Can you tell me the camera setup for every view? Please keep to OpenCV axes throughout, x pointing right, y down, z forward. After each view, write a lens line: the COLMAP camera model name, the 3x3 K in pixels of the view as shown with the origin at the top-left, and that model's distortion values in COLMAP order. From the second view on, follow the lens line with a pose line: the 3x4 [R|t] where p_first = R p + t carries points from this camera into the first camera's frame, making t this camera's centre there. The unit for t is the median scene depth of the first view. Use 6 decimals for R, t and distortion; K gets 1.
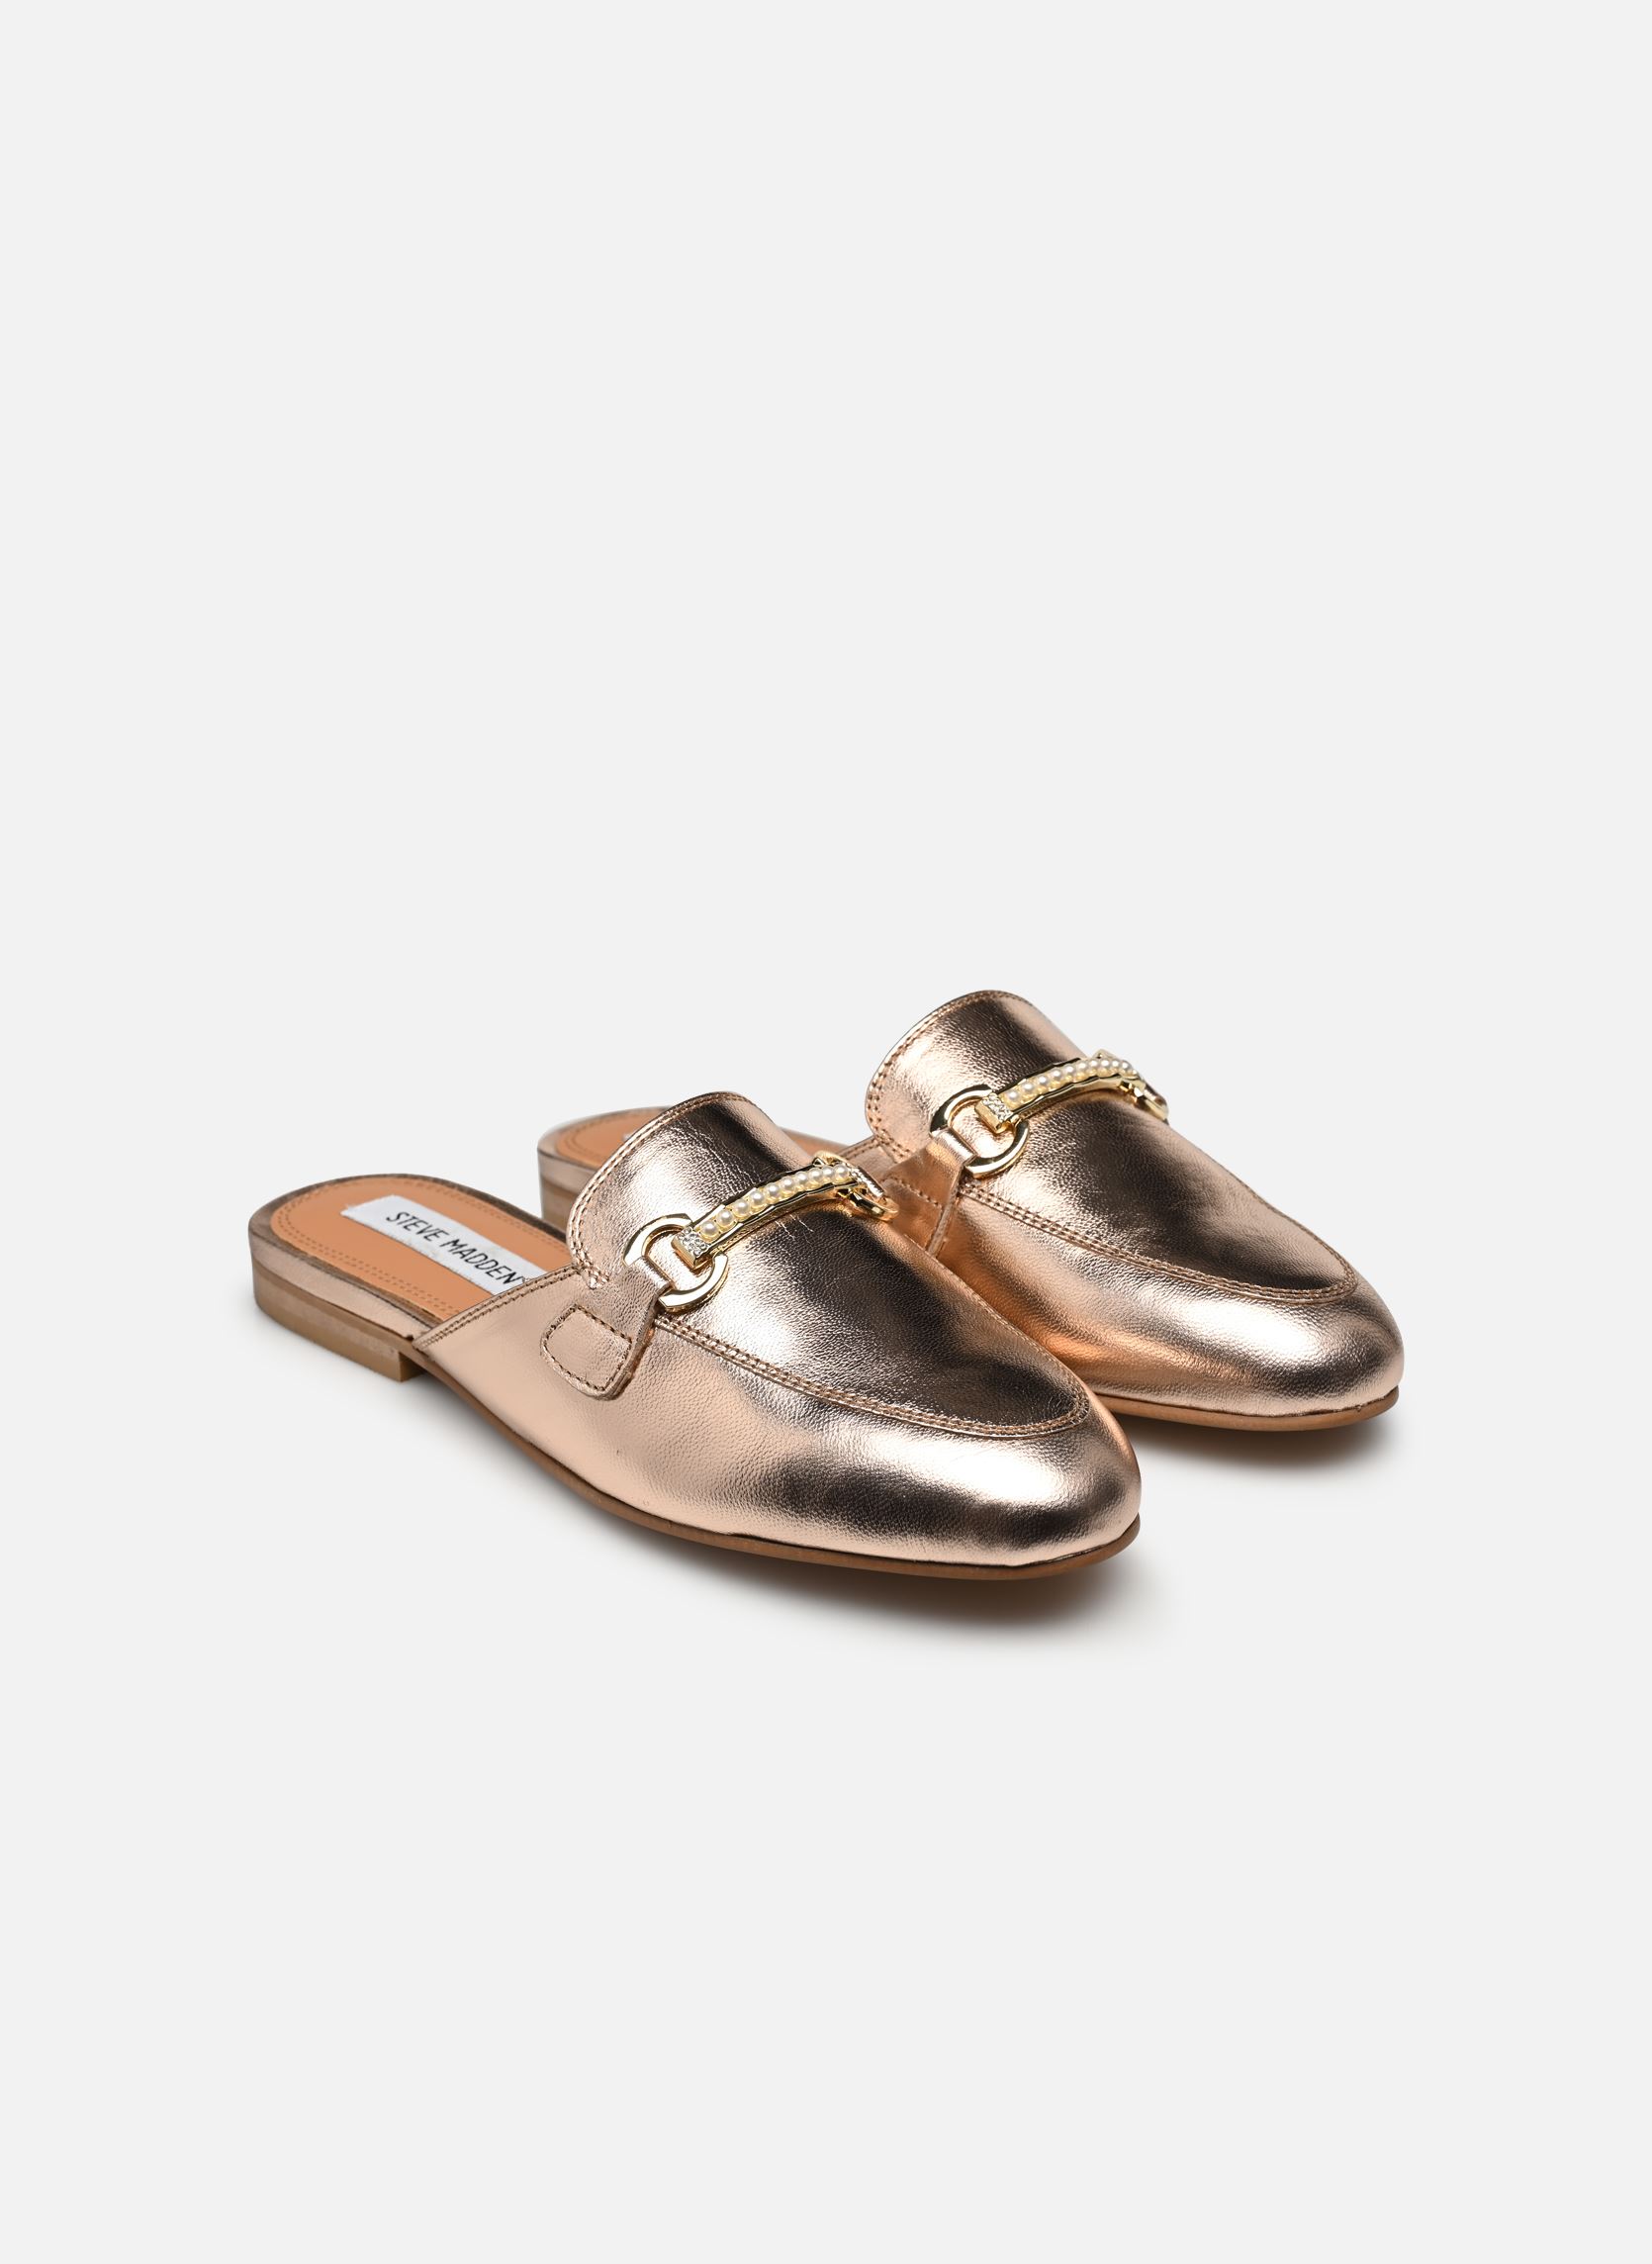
lens RADIAL K [[7185.1, 0, 826.8], [0, 7185.1, 1135.5], [0, 0, 1]] dist [-0.111388, 0.000000]
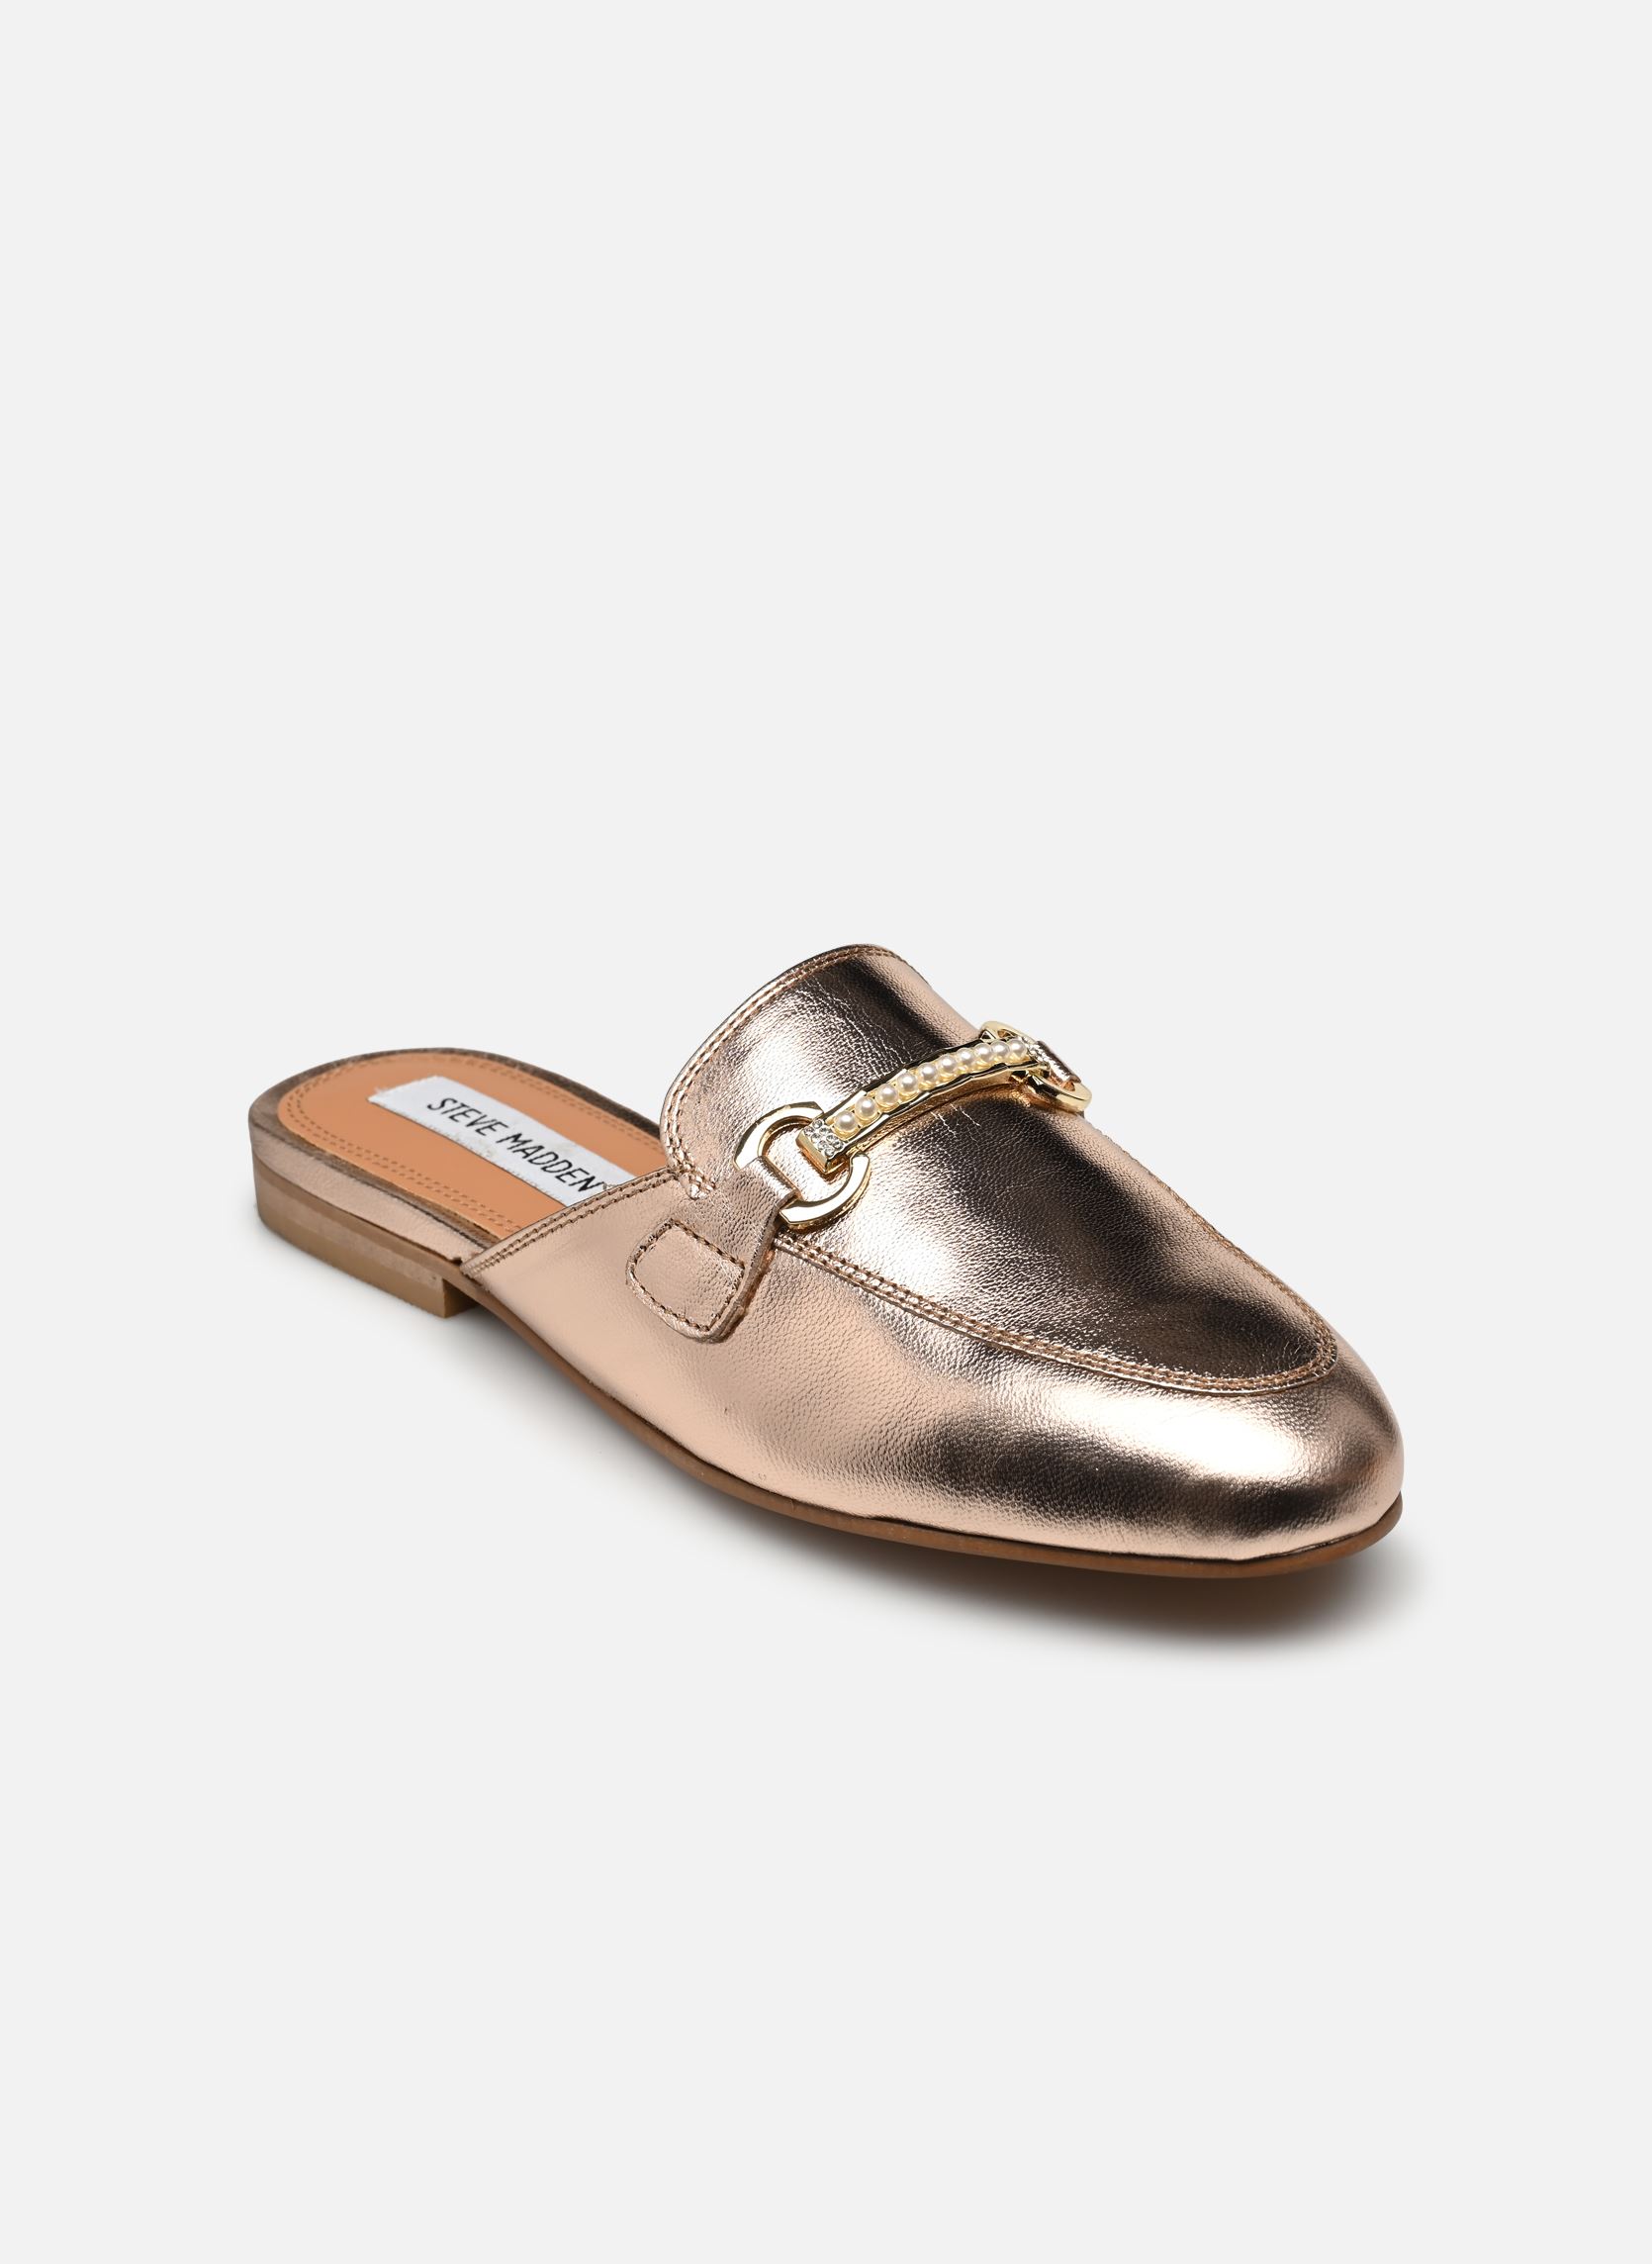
lens RADIAL K [[7185.1, 0, 825.9], [0, 7185.1, 1127.5], [0, 0, 1]] dist [-0.111388, 0.000000]
pose [[0.999555, 0.003554, -0.029612, 0.004420], [-0.003619, 0.999991, -0.002155, 0.015281], [0.029605, 0.002261, 0.999559, 0.227844]]
